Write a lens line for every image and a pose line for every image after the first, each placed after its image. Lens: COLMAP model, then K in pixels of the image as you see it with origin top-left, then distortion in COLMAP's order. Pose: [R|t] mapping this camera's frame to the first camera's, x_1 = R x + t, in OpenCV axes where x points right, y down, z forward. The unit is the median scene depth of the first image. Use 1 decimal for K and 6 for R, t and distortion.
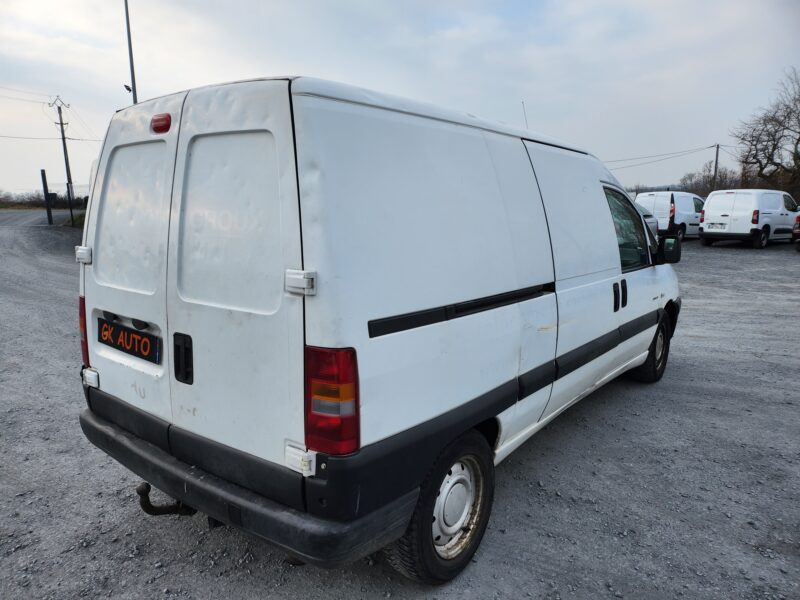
lens RADIAL K [[561.0, 0, 400.0], [0, 561.0, 300.0], [0, 0, 1]] dist [0.031666, -0.001343]
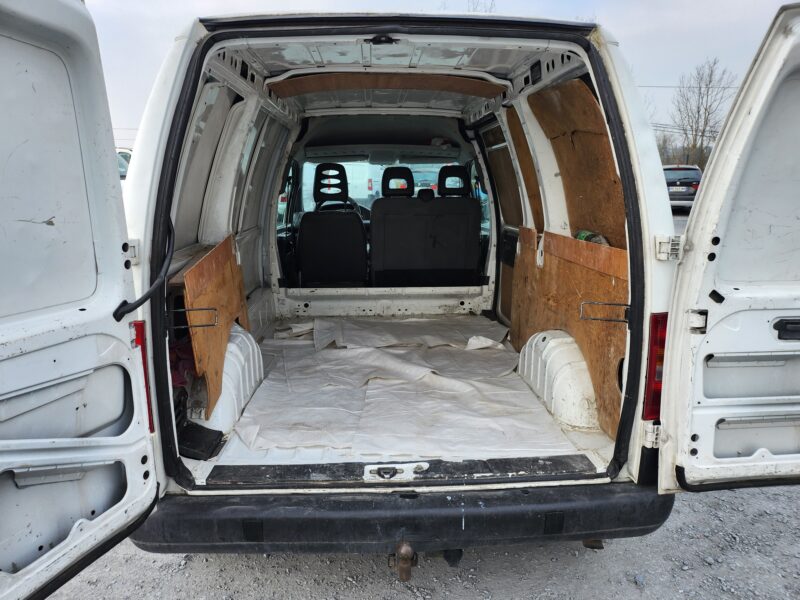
lens RADIAL K [[550.7, 0, 399.2], [0, 550.7, 285.7], [0, 0, 1]] dist [0.024533, -0.002701]
pose [[0.773797, -0.141183, 0.617499, -0.883334], [0.115710, 0.989947, 0.081340, -0.075782], [-0.622775, 0.008510, 0.782354, 0.437976]]
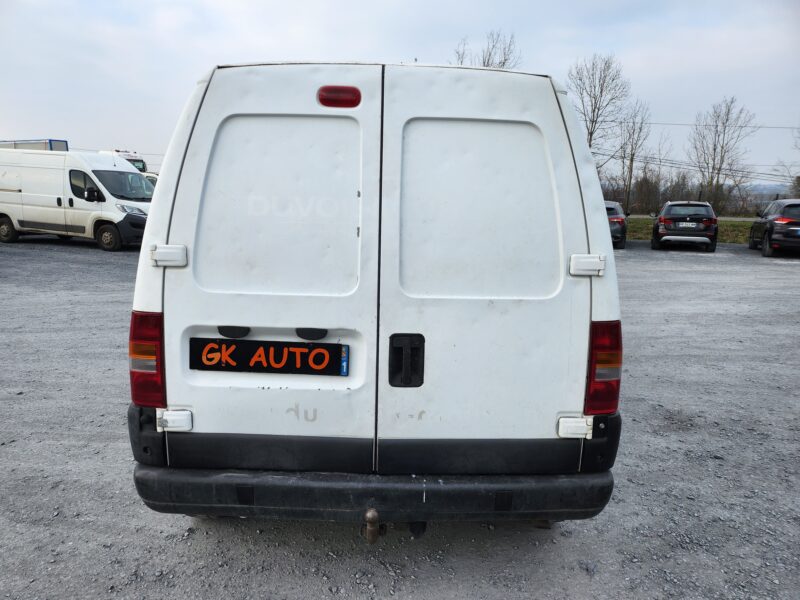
lens RADIAL K [[561.0, 0, 400.0], [0, 561.0, 300.0], [0, 0, 1]] dist [0.031666, -0.001343]
pose [[0.799441, -0.096229, 0.592987, -0.927856], [0.085952, 0.995254, 0.045631, -0.037308], [-0.594563, 0.014489, 0.803918, 0.271003]]
